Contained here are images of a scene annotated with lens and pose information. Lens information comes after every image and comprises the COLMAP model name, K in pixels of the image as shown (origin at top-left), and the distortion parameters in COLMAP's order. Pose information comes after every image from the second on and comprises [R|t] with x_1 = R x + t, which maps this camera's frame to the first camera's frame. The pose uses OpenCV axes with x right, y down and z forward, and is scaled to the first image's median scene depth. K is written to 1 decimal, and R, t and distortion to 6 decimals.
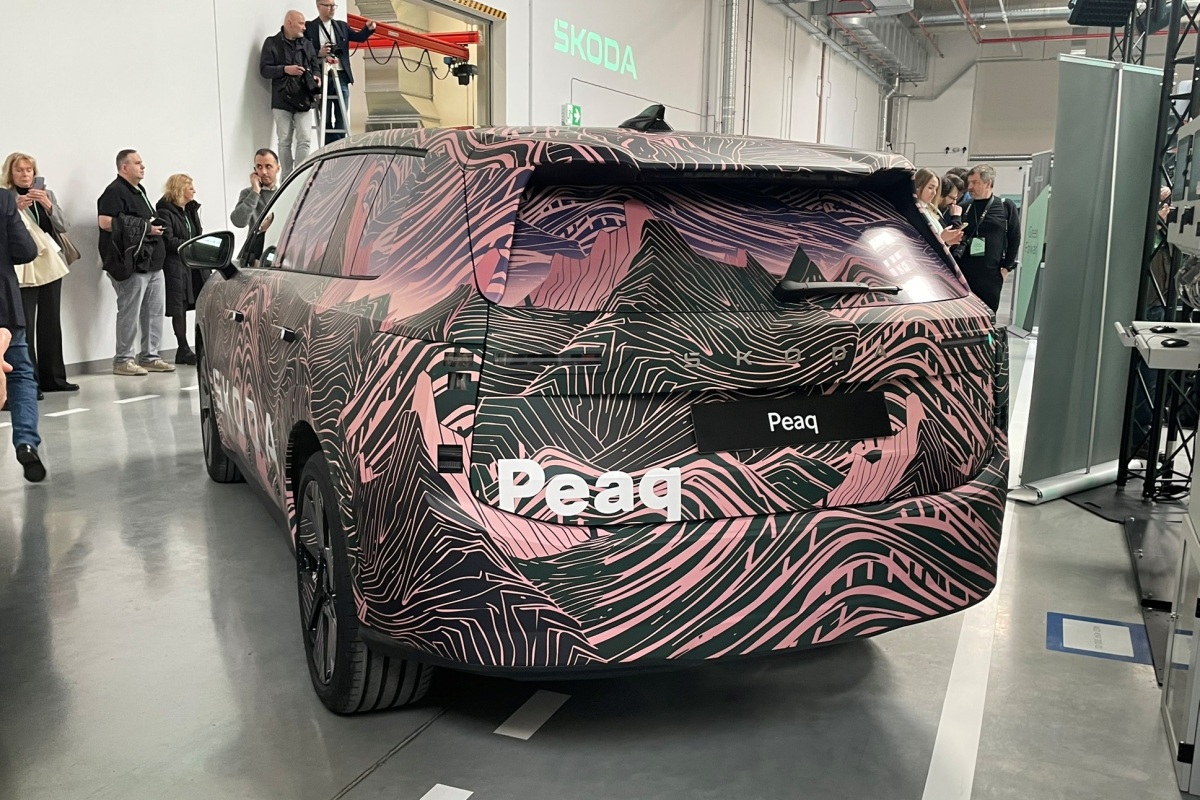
lens RADIAL K [[1109.6, 0, 594.9], [0, 1109.6, 442.7], [0, 0, 1]] dist [0.132113, -0.249352]
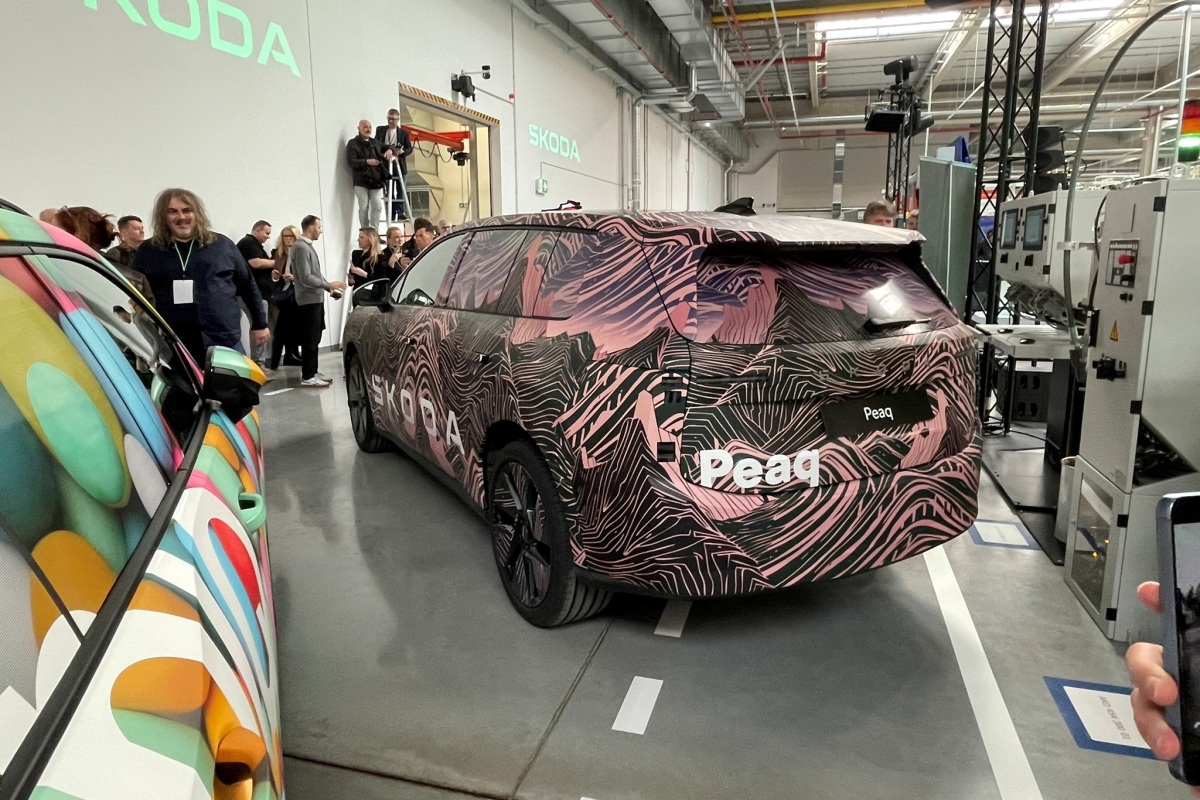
lens RADIAL K [[742.3, 0, 622.1], [0, 742.3, 376.6], [0, 0, 1]] dist [-0.005203, 0.000790]
pose [[0.992448, -0.035170, 0.117516, -0.271989], [0.038433, 0.998933, -0.025620, -0.054564], [-0.116489, 0.029943, 0.992740, 0.064471]]
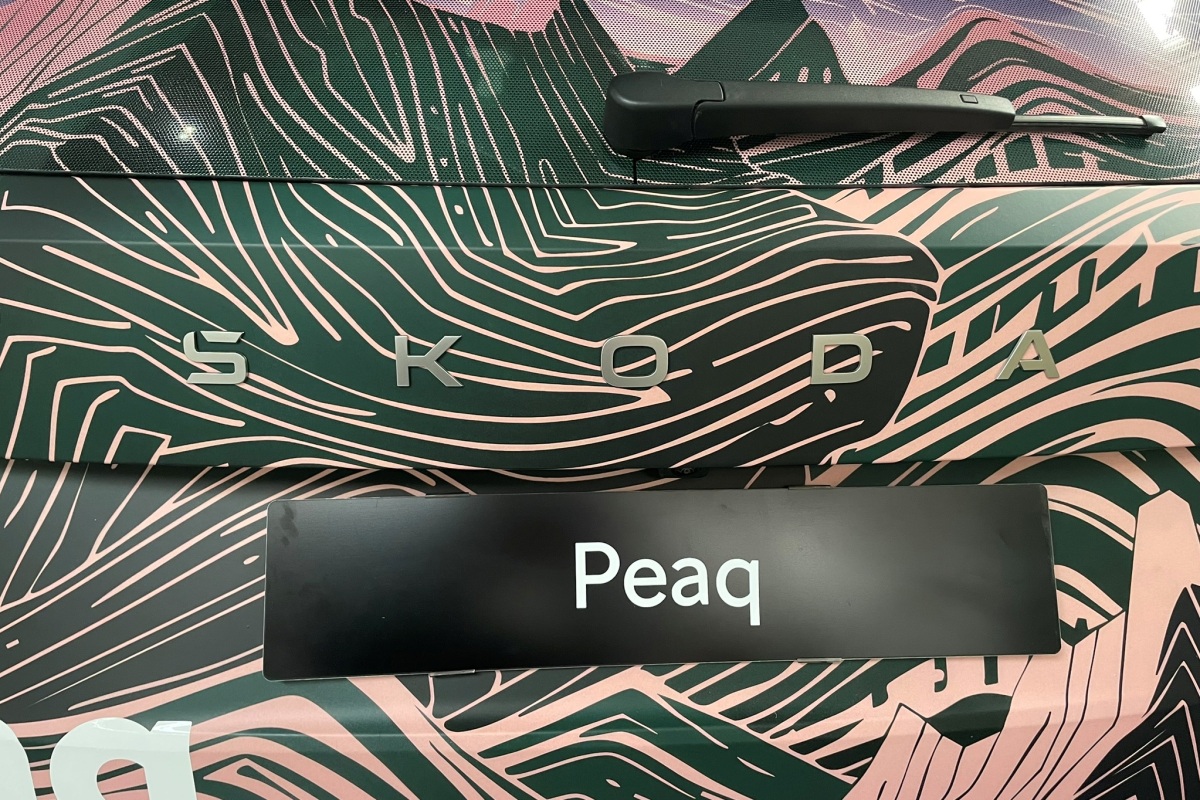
lens RADIAL K [[930.1, 0, 600.0], [0, 930.1, 400.0], [0, 0, 1]] dist [0.088415, -0.125210]
pose [[0.943461, 0.091215, -0.318687, 0.234839], [-0.066888, 0.994005, 0.086486, -0.084983], [0.324665, -0.060279, 0.943906, 0.767744]]
